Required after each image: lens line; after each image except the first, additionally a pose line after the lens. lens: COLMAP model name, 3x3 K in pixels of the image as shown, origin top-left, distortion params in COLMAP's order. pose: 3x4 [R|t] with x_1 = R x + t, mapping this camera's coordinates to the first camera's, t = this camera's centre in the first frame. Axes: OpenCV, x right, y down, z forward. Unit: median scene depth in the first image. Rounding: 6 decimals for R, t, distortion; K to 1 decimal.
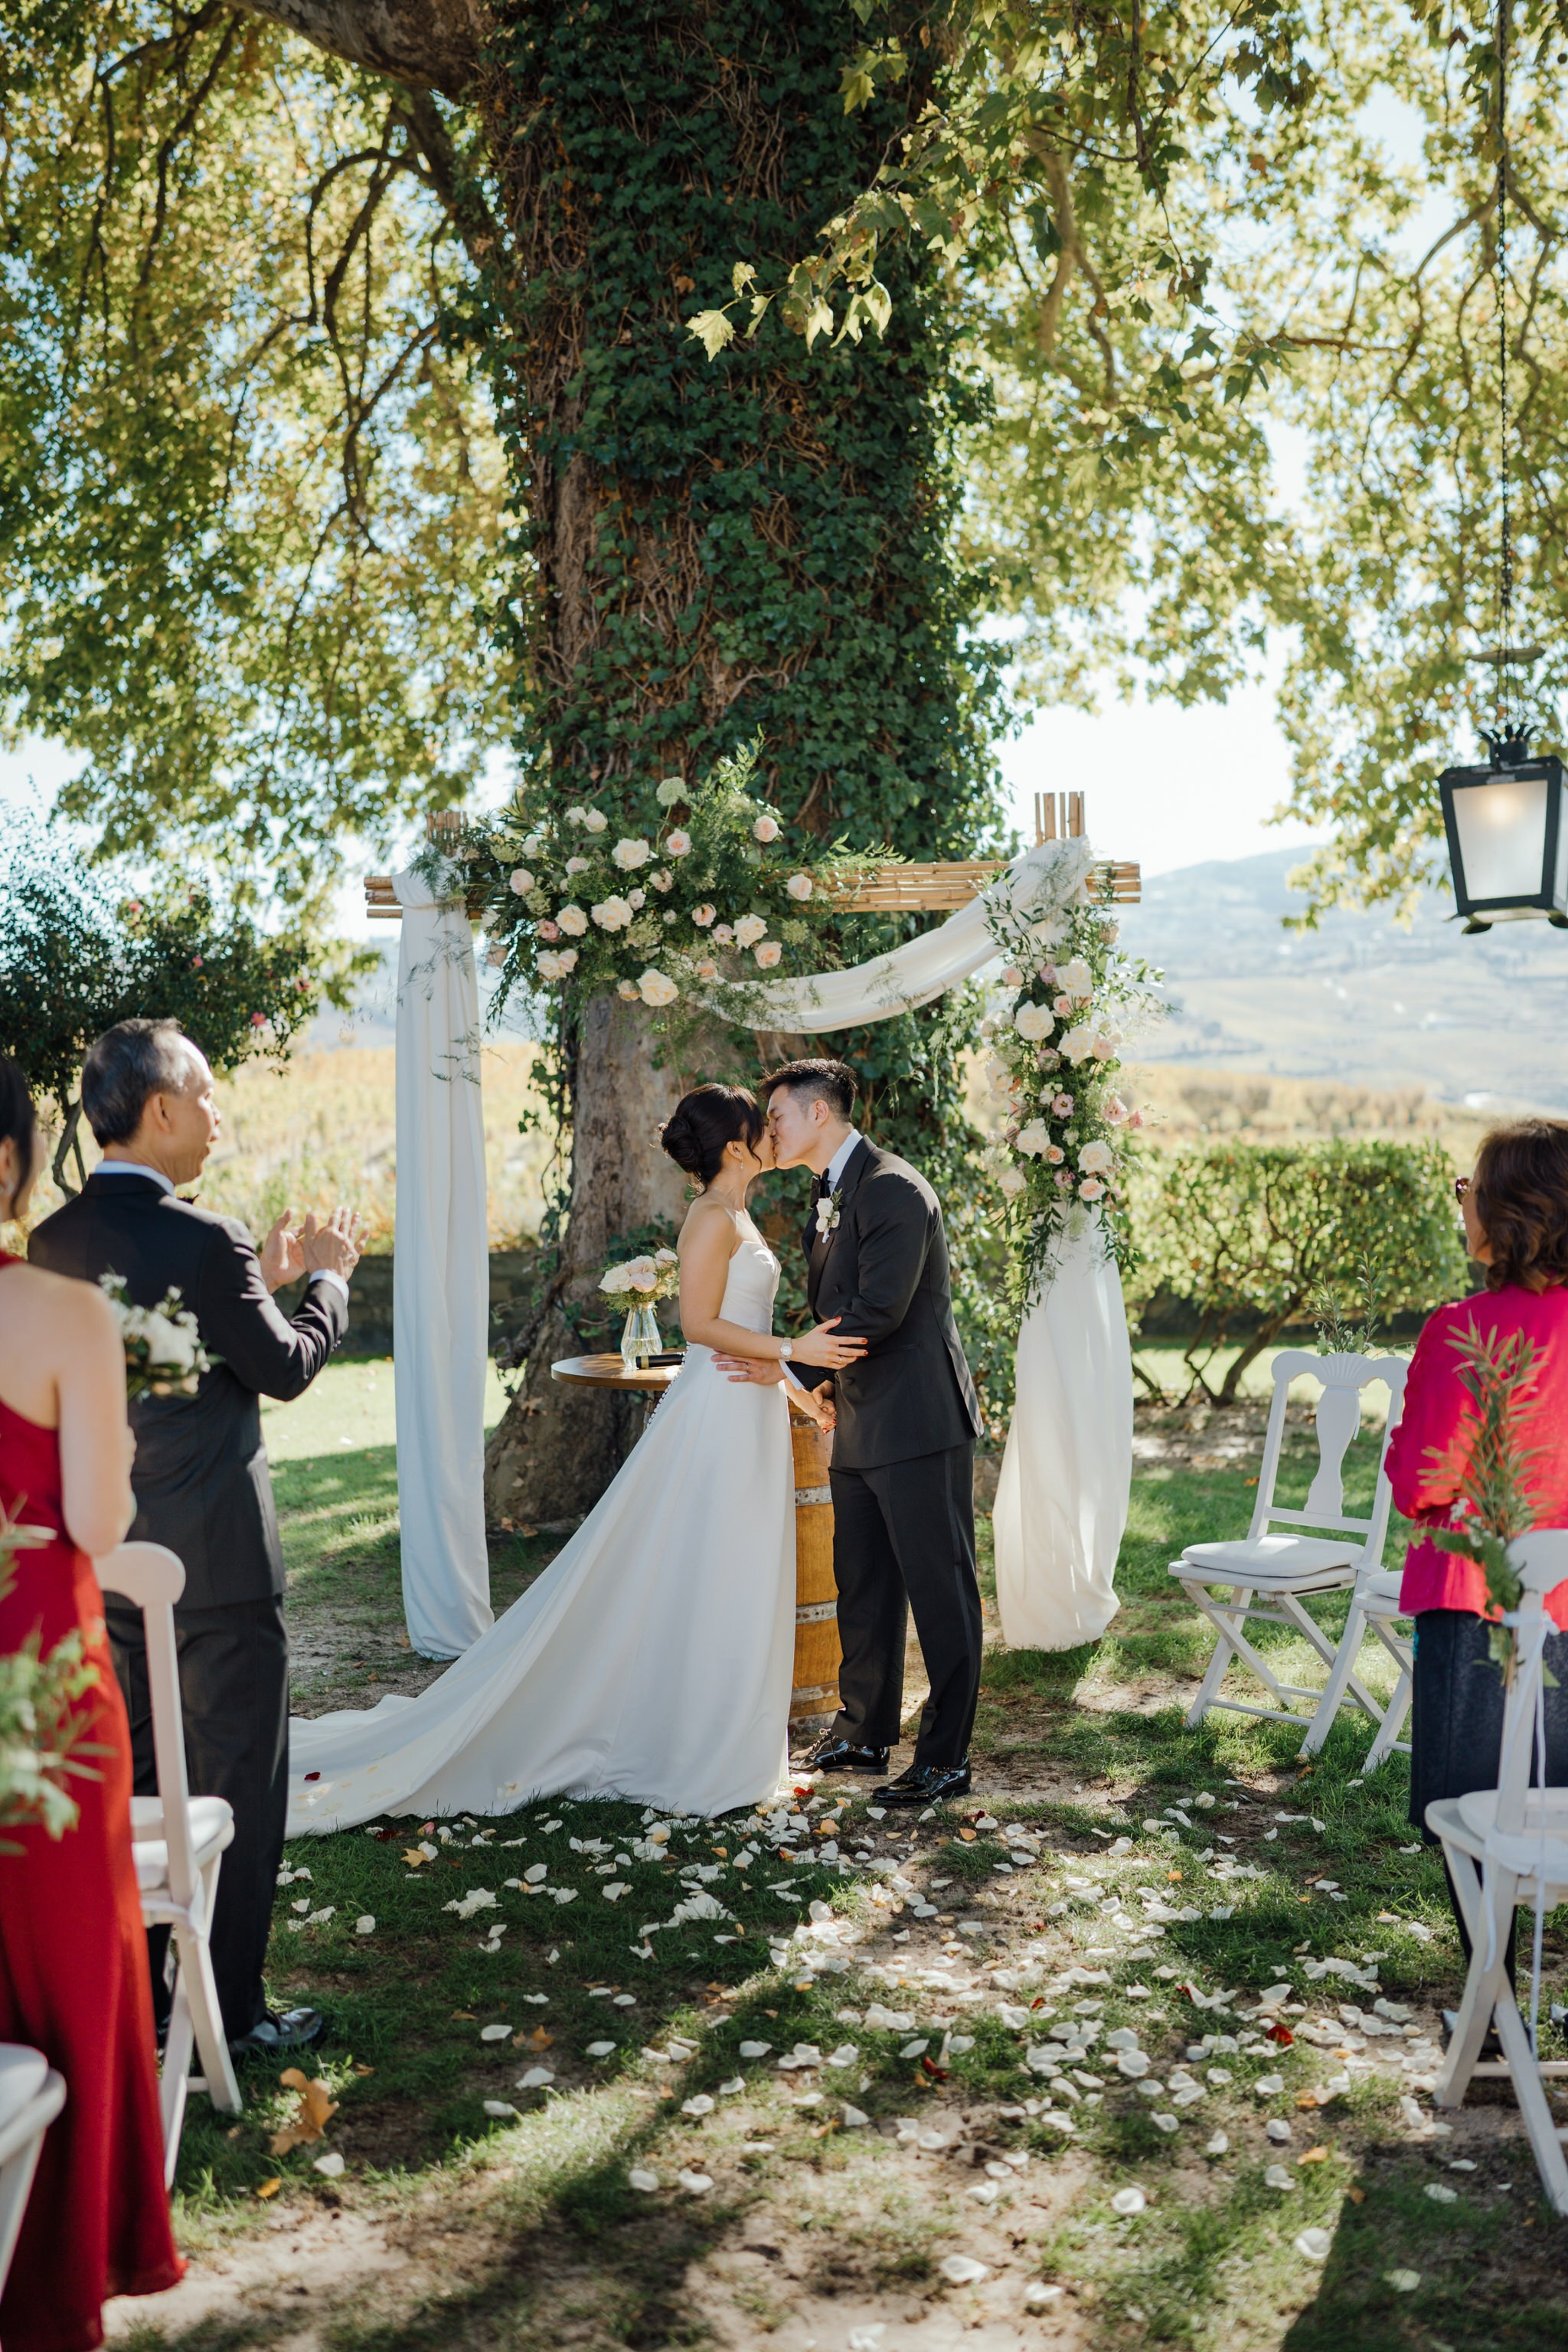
lens RADIAL K [[2259.7, 0, 780.6], [0, 2259.7, 1198.5], [0, 0, 1]] dist [0.003653, 0.000000]
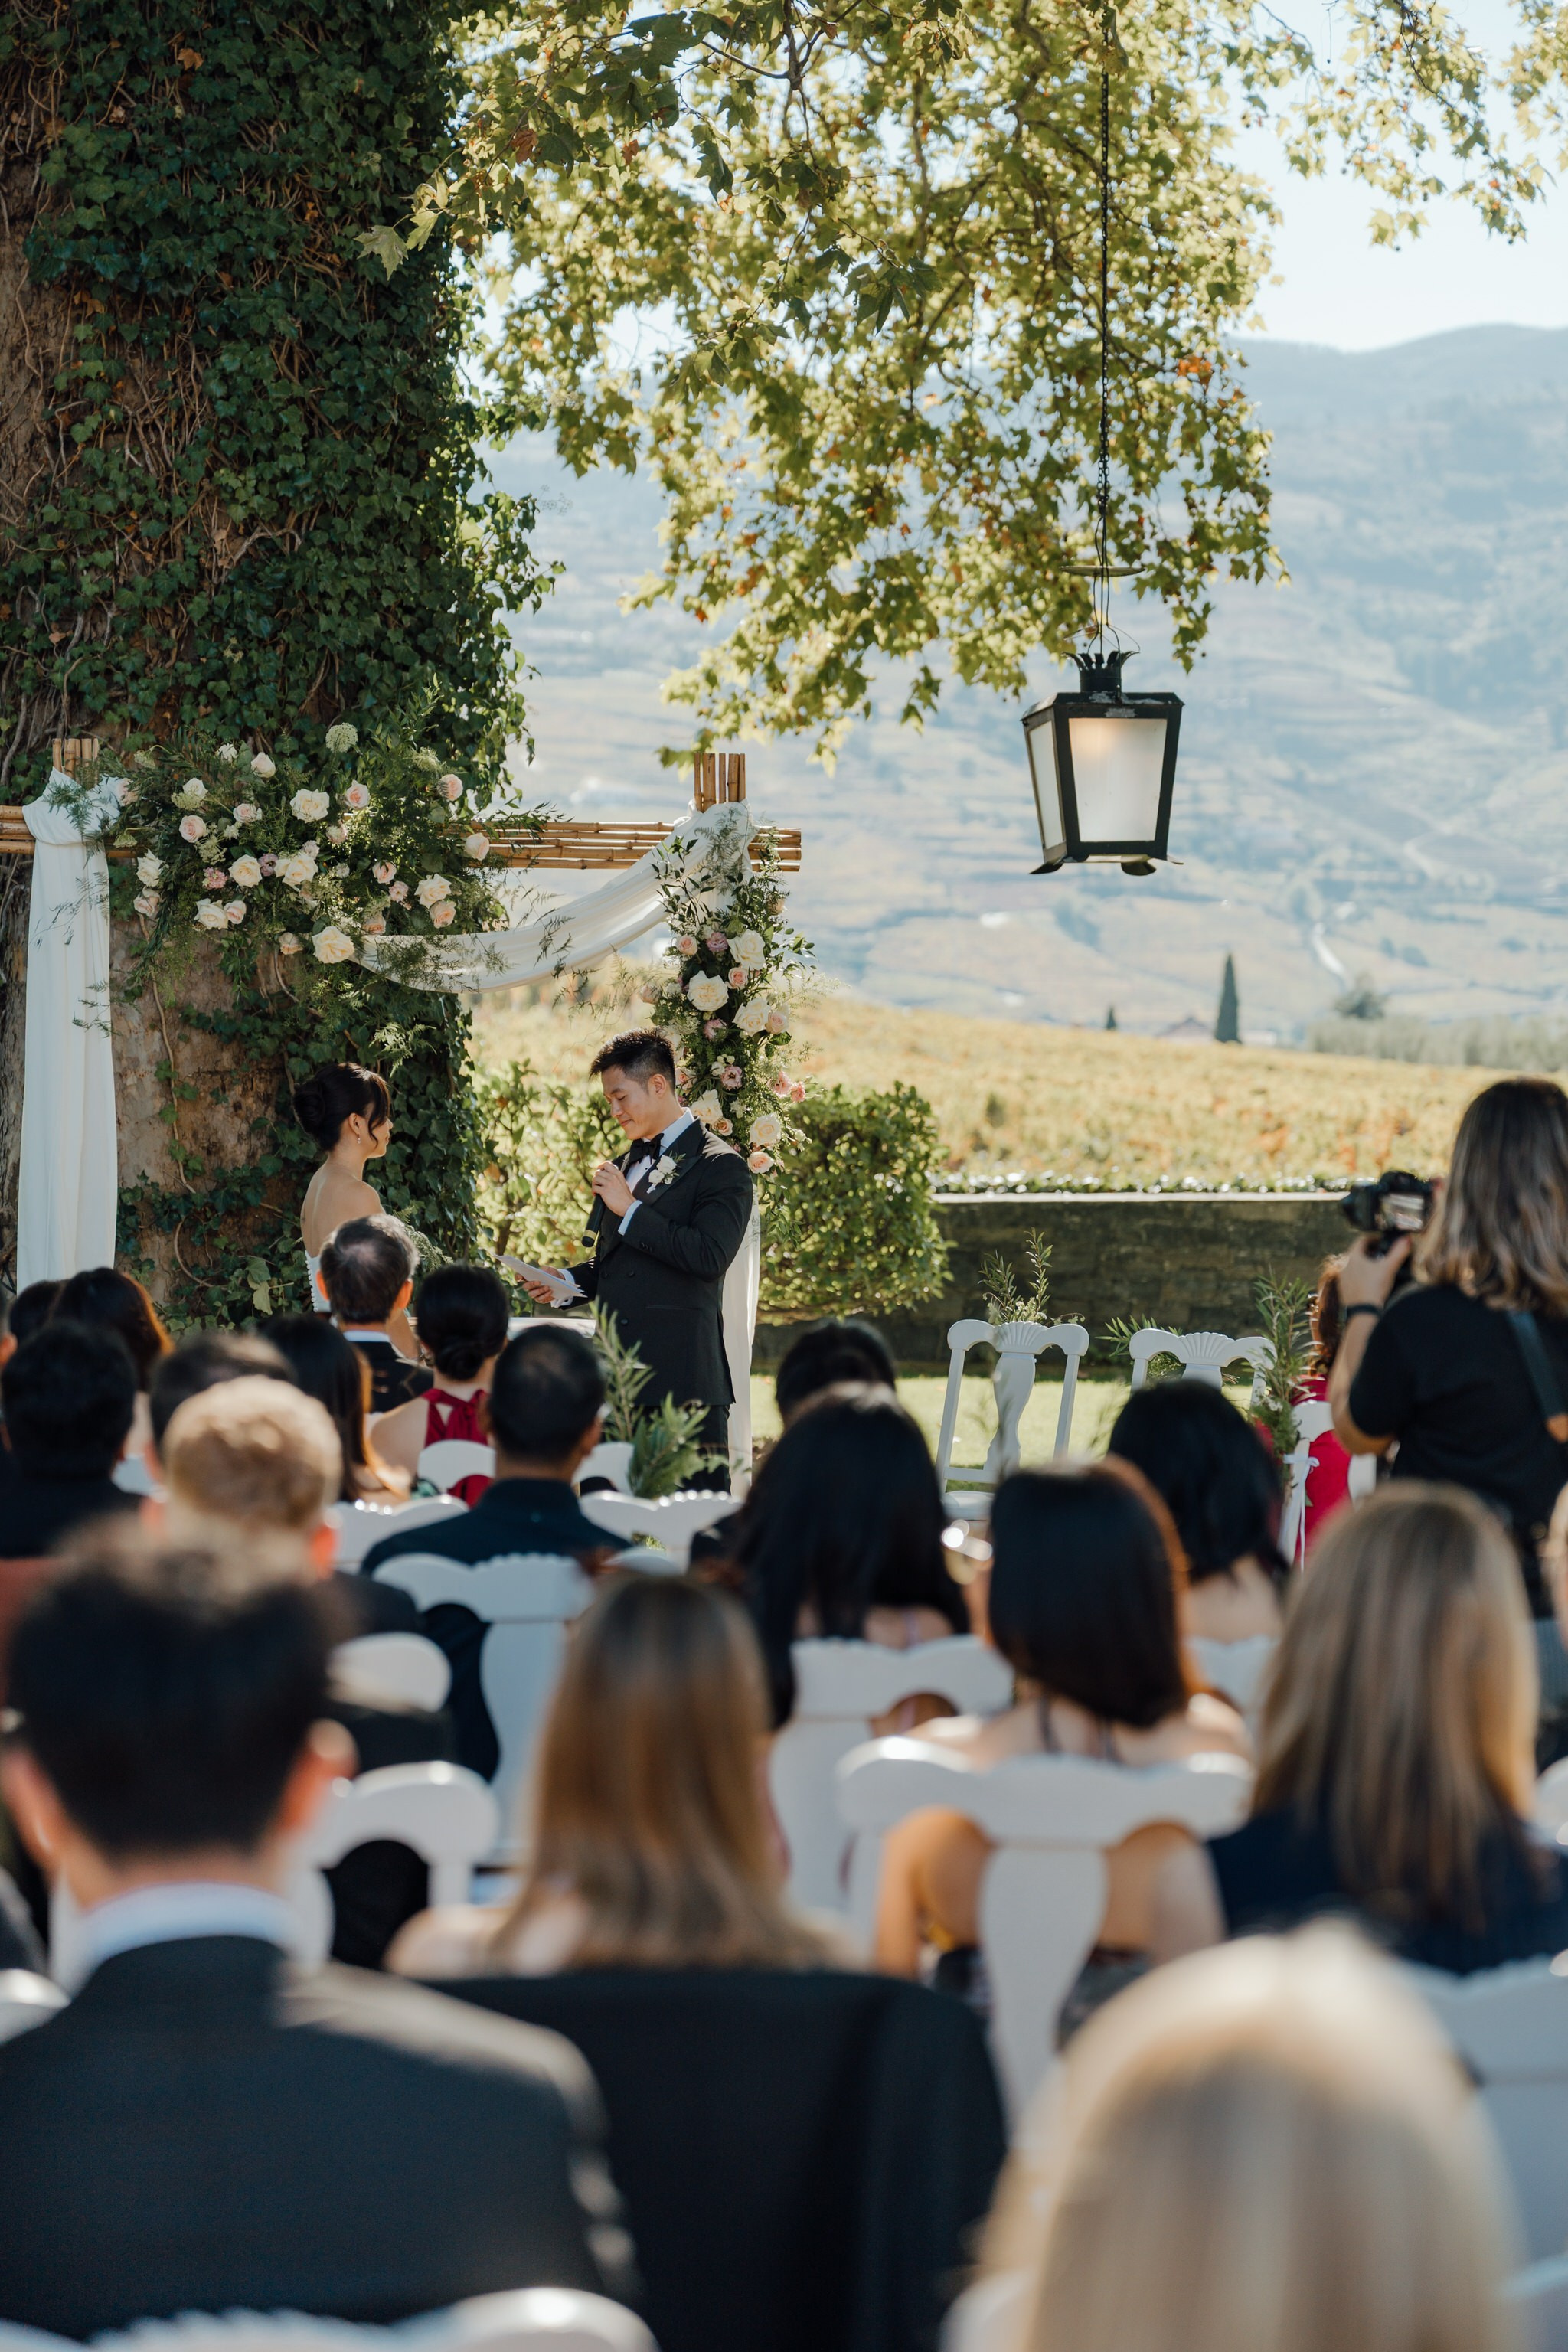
lens RADIAL K [[4609.3, 0, 786.2], [0, 4609.3, 1172.6], [0, 0, 1]] dist [0.018677, 0.000000]
pose [[0.948018, 0.018138, 0.317700, -0.364599], [-0.021094, 0.999760, 0.005867, -0.008584], [-0.317517, -0.012263, 0.948173, -0.684047]]
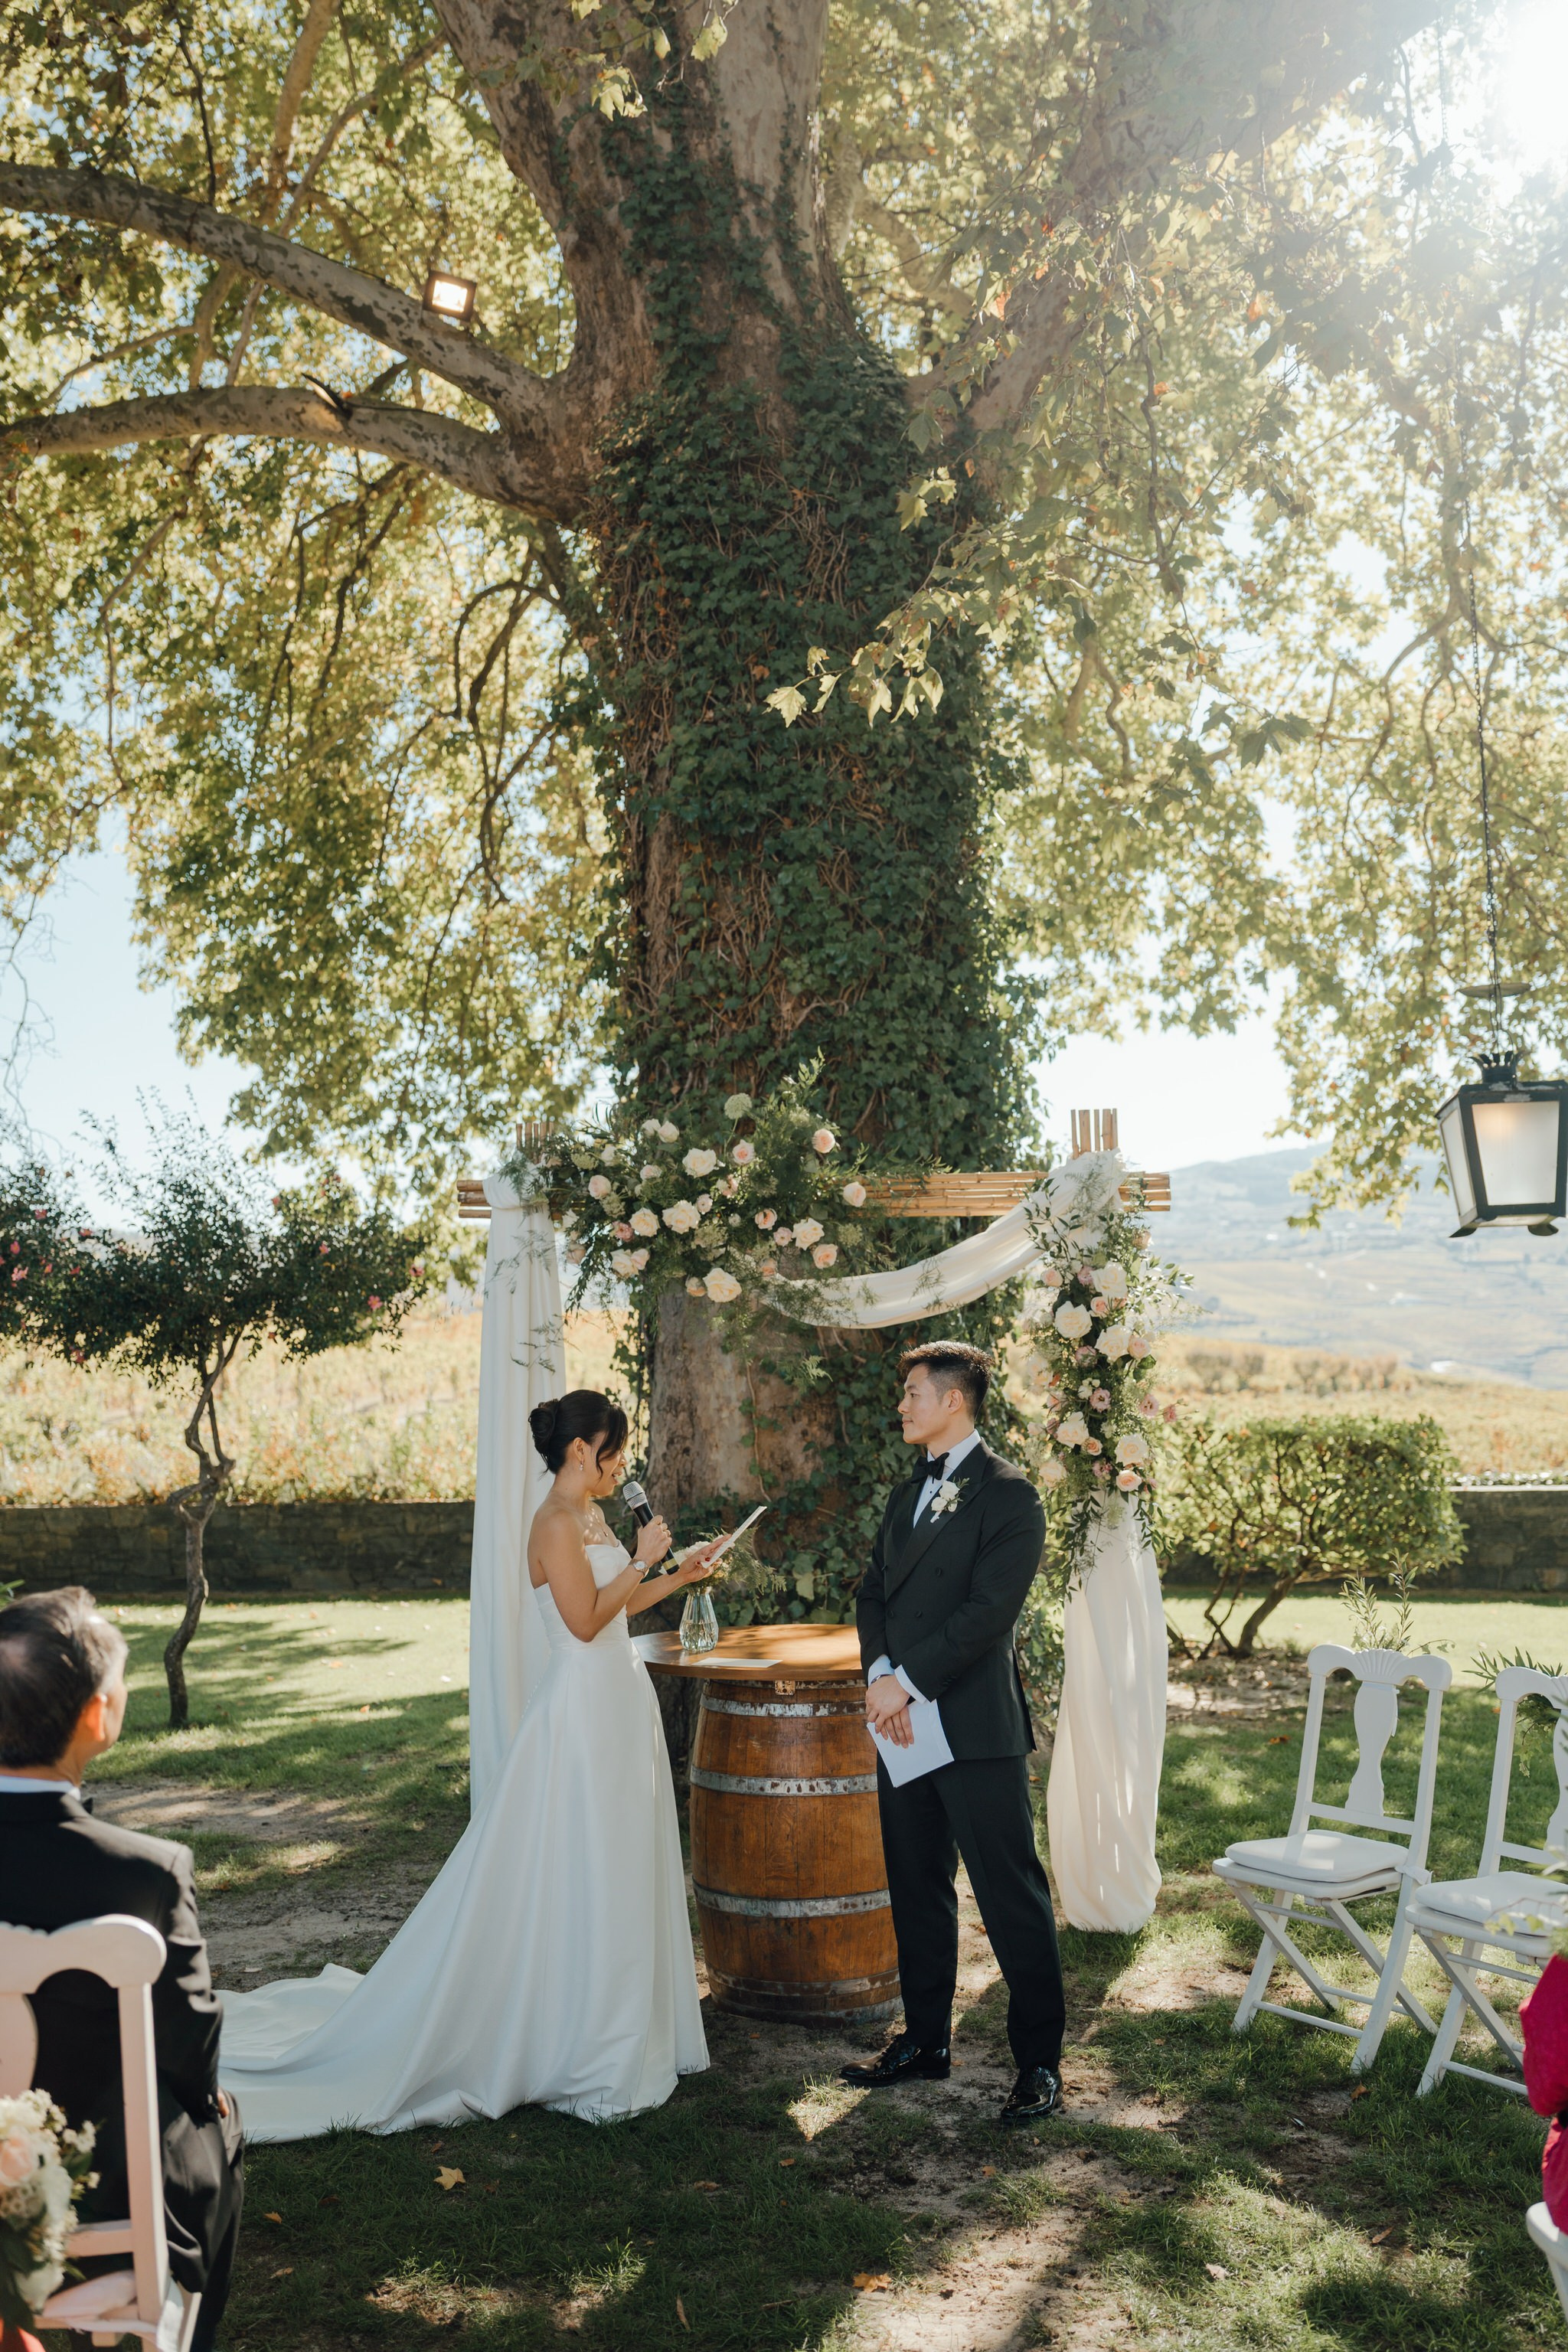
lens RADIAL K [[1909.1, 0, 778.5], [0, 1909.1, 1177.6], [0, 0, 1]] dist [-0.007182, 0.010627]
pose [[0.999314, 0.008675, -0.036015, 0.003593], [-0.013577, 0.990313, -0.138186, -0.013672], [0.034467, 0.138580, 0.989751, 0.067451]]
